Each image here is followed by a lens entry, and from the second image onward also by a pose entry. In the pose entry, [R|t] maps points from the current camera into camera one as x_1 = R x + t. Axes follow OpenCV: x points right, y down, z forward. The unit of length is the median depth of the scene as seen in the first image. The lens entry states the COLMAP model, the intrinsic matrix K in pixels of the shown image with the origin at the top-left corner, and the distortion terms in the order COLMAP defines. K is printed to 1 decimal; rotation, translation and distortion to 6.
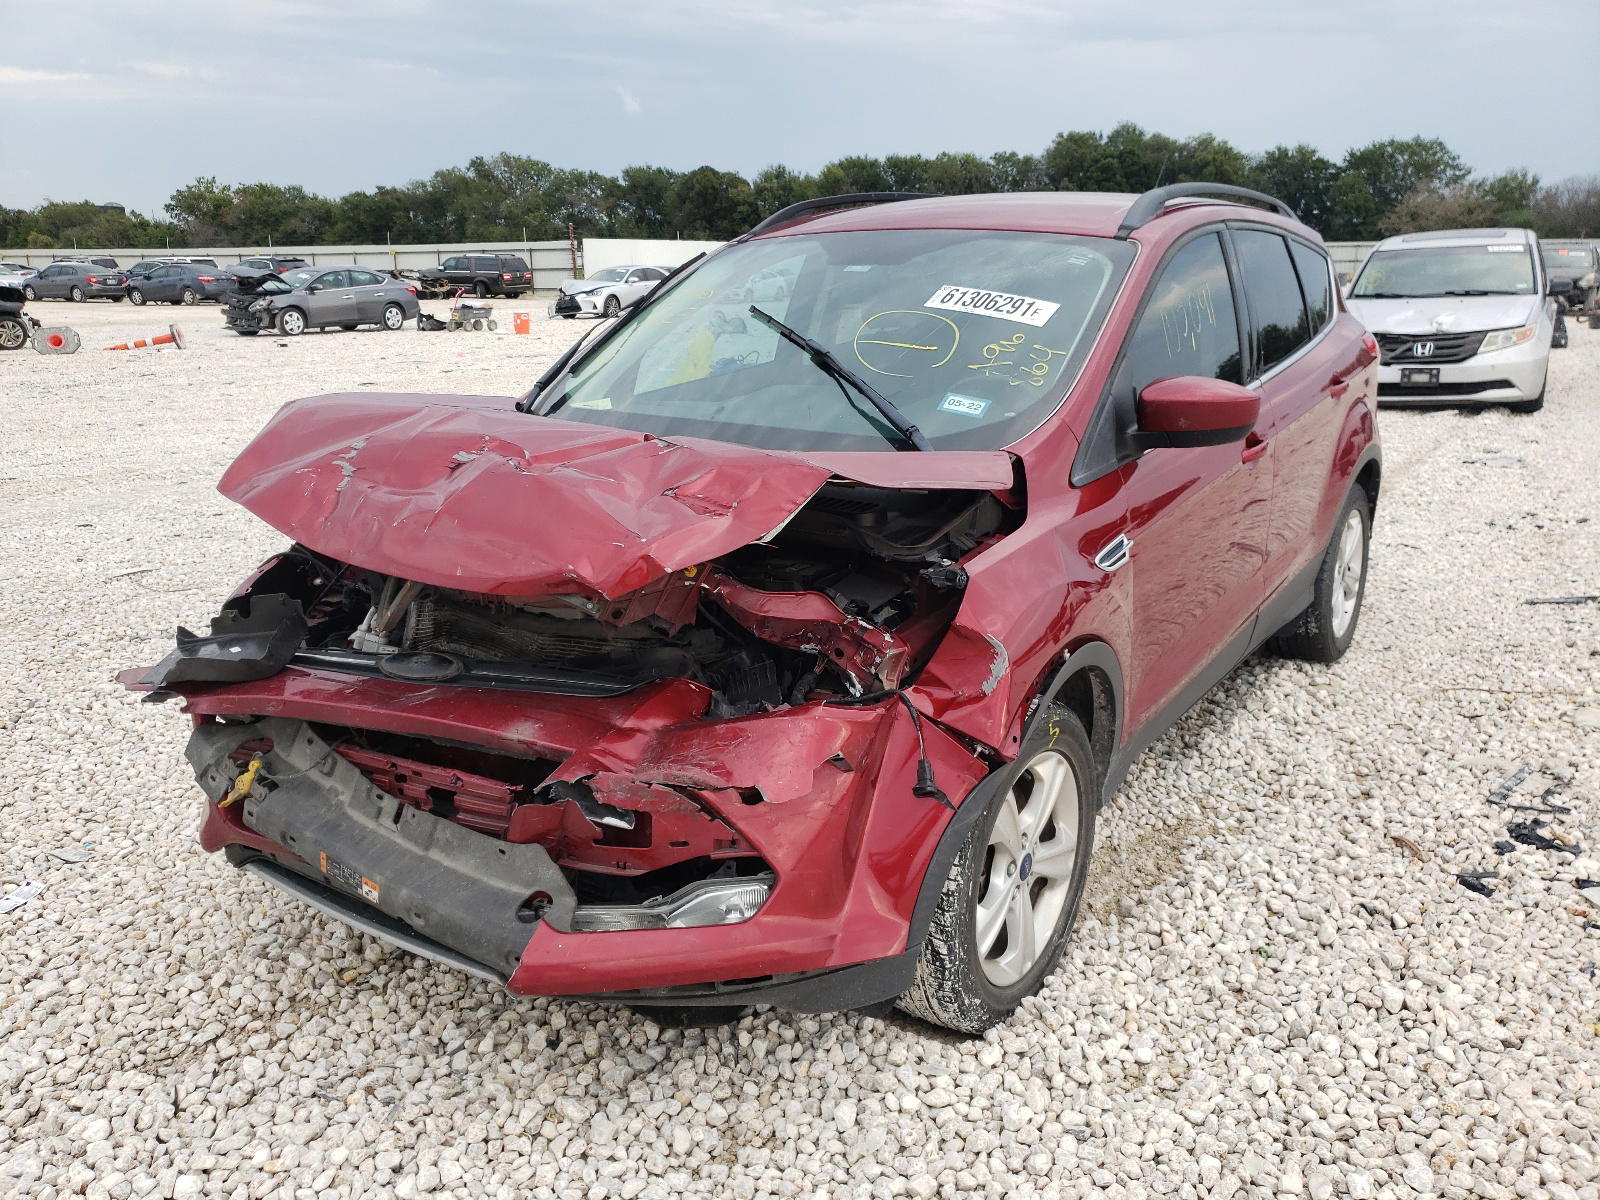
lens RADIAL K [[1206.6, 0, 805.1], [0, 1206.6, 600.7], [0, 0, 1]] dist [0.019445, 0.009152]
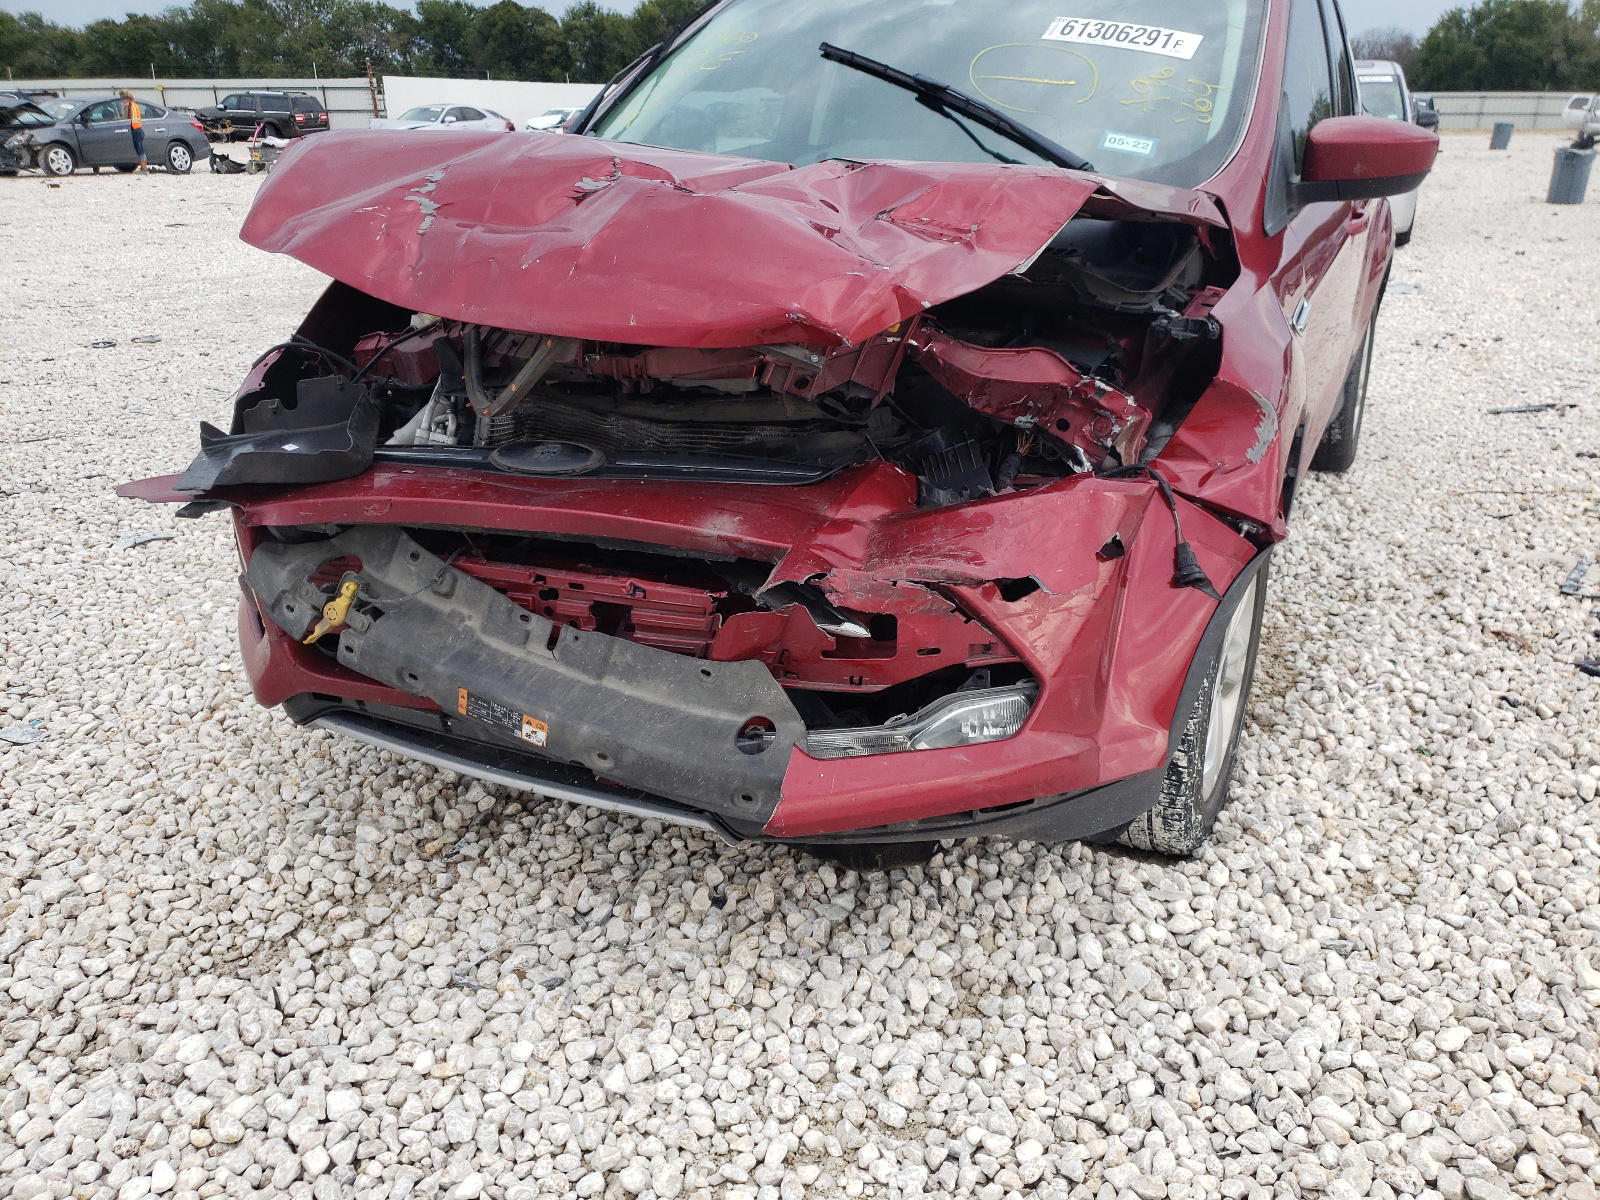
lens RADIAL K [[1206.6, 0, 805.1], [0, 1206.6, 600.7], [0, 0, 1]] dist [0.019445, 0.009152]
pose [[0.988793, -0.047412, 0.141564, -0.254800], [0.032063, 0.993547, 0.108798, 0.063338], [-0.145809, -0.103040, 0.983932, 0.174426]]
